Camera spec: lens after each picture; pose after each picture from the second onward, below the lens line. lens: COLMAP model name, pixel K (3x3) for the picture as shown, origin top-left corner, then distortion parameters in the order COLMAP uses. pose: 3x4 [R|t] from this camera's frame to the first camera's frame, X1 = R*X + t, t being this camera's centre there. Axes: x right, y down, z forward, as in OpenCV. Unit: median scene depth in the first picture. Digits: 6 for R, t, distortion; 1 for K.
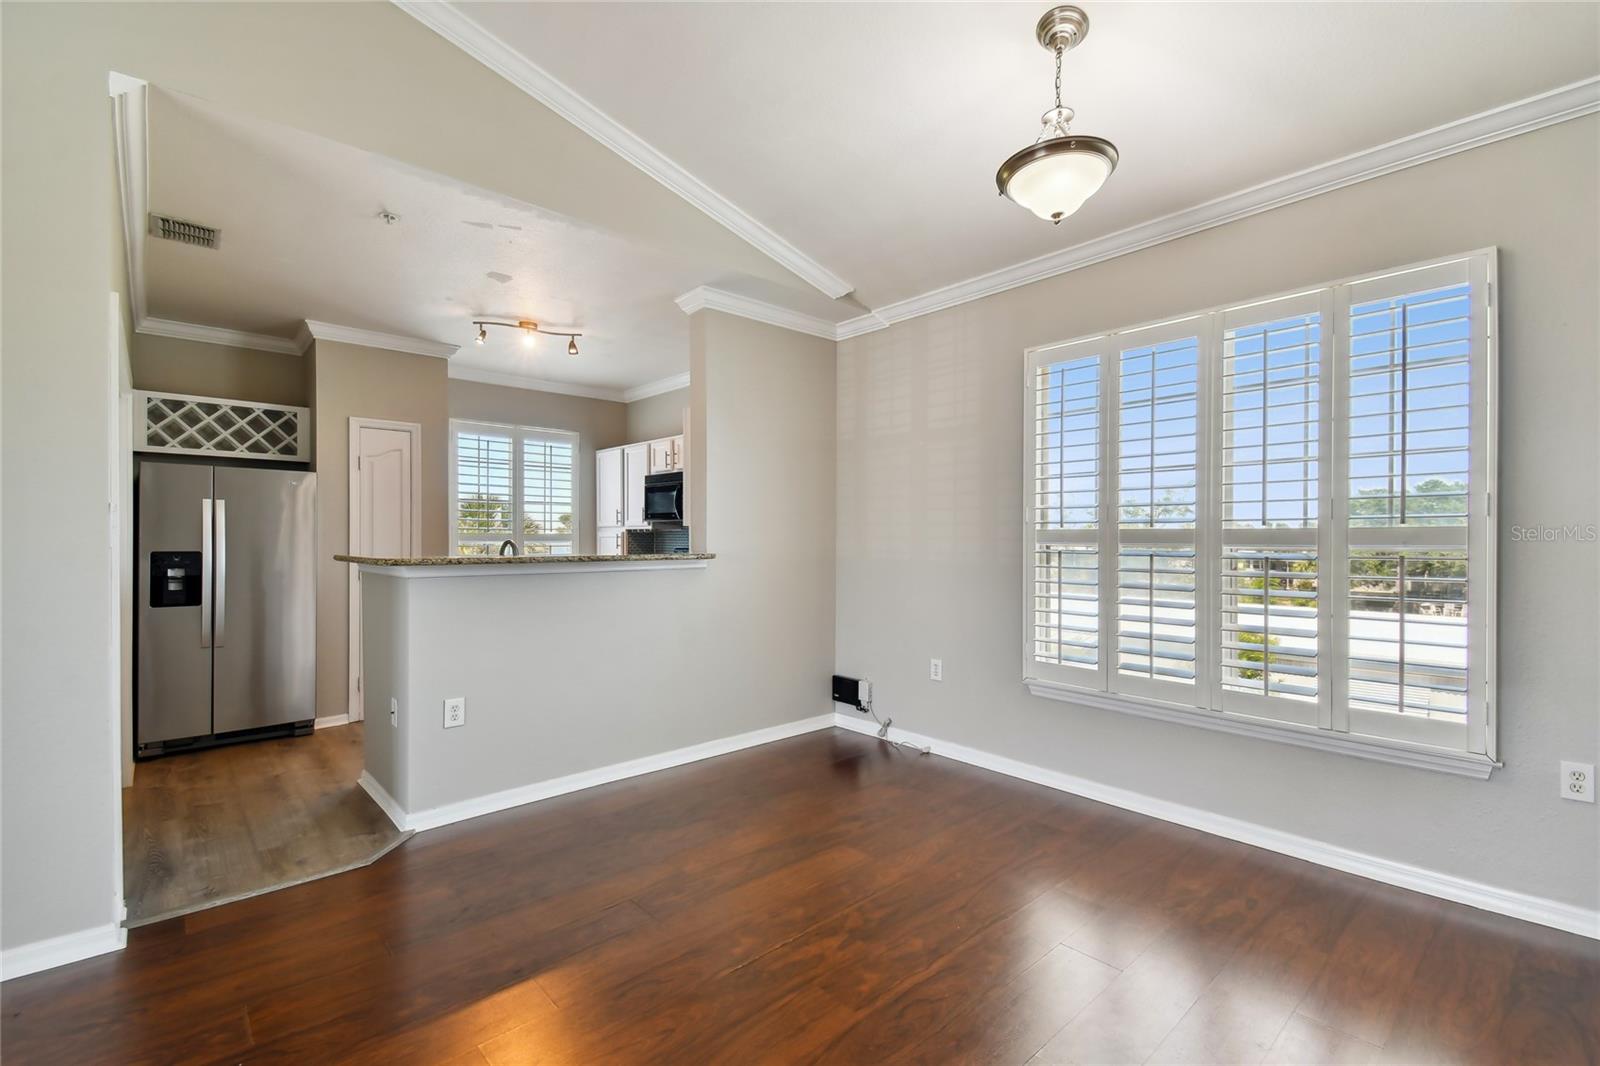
lens RADIAL K [[698.9, 0, 810.3], [0, 698.9, 539.4], [0, 0, 1]] dist [0.047331, -0.025785]
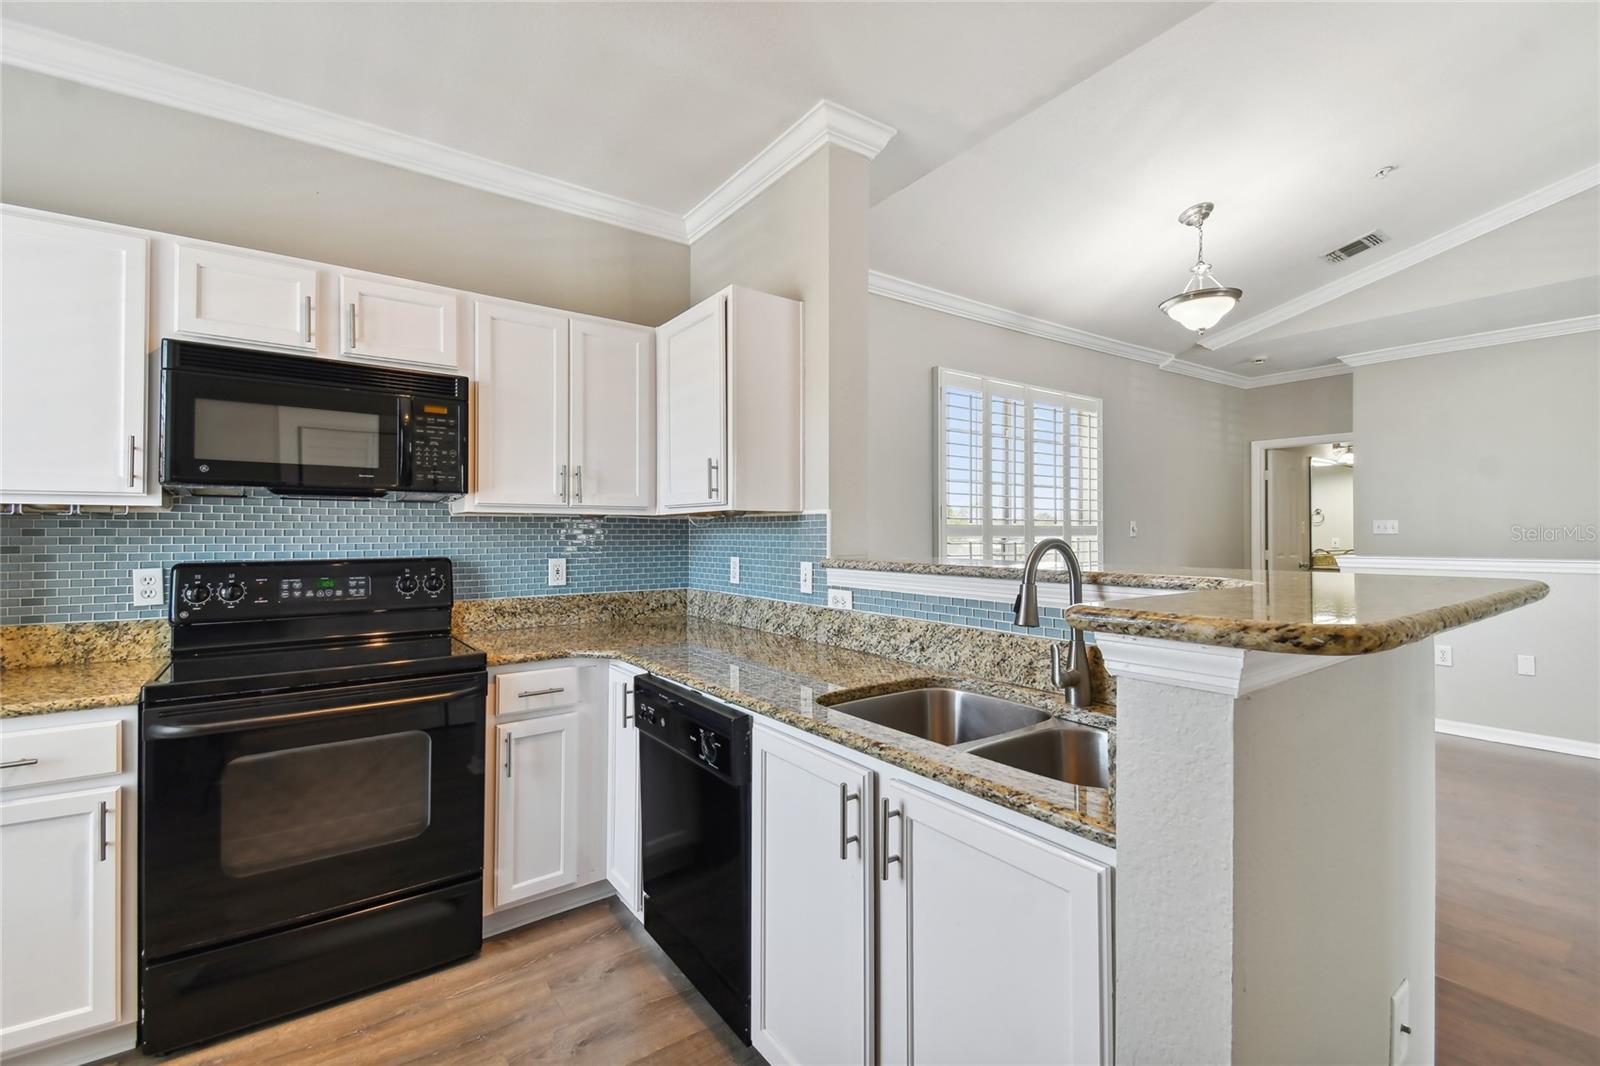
lens RADIAL K [[697.6, 0, 810.4], [0, 697.6, 524.3], [0, 0, 1]] dist [0.048844, -0.026370]
pose [[0.107359, 0.010131, 0.994169, -0.748127], [0.004580, 0.999932, -0.010684, -0.002806], [-0.994210, 0.005701, 0.107305, 0.962002]]
